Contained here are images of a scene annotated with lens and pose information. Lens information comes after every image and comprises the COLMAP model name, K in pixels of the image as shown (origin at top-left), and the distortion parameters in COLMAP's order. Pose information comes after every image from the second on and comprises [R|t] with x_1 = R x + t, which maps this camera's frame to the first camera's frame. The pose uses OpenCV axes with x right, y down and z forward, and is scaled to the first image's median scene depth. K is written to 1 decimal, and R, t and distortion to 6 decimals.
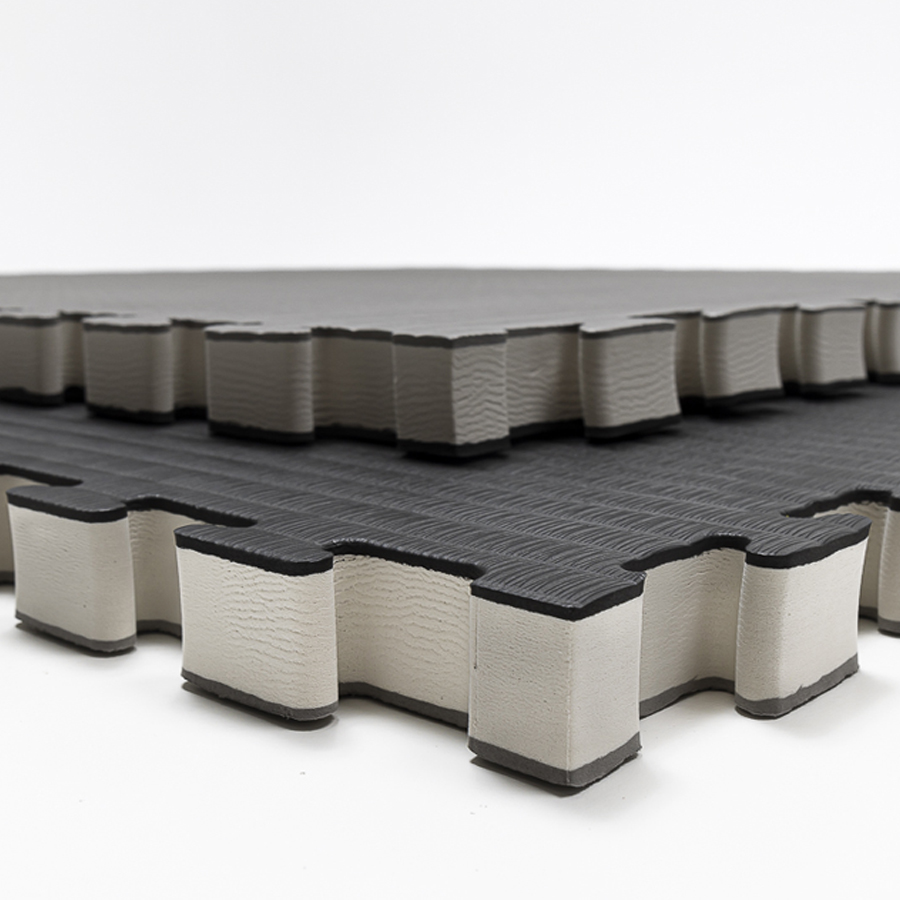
lens RADIAL K [[1154.3, 0, 458.7], [0, 1154.3, 450.9], [0, 0, 1]] dist [0.011975, -0.036281]
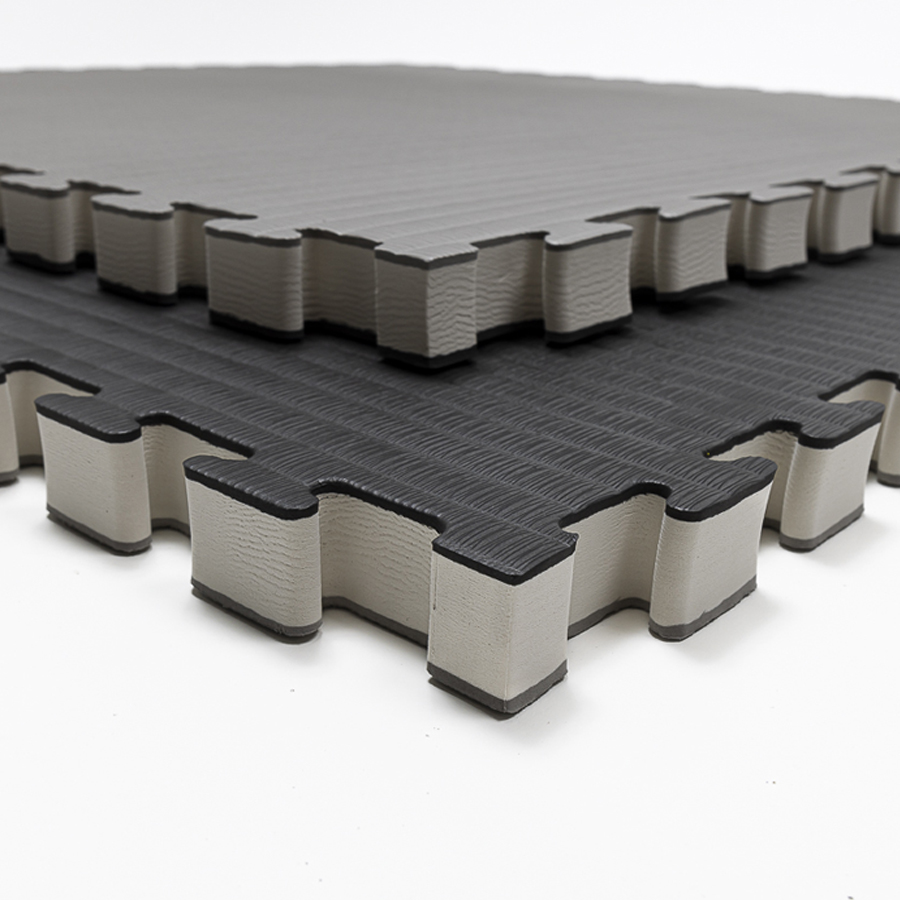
lens RADIAL K [[1060.8, 0, 450.0], [0, 1060.8, 450.0], [0, 0, 1]] dist [-0.011800, 0.011037]
pose [[0.999472, 0.028619, 0.015354, 0.006539], [-0.030866, 0.984095, 0.174940, -0.127954], [-0.010103, -0.175321, 0.984459, -0.053966]]
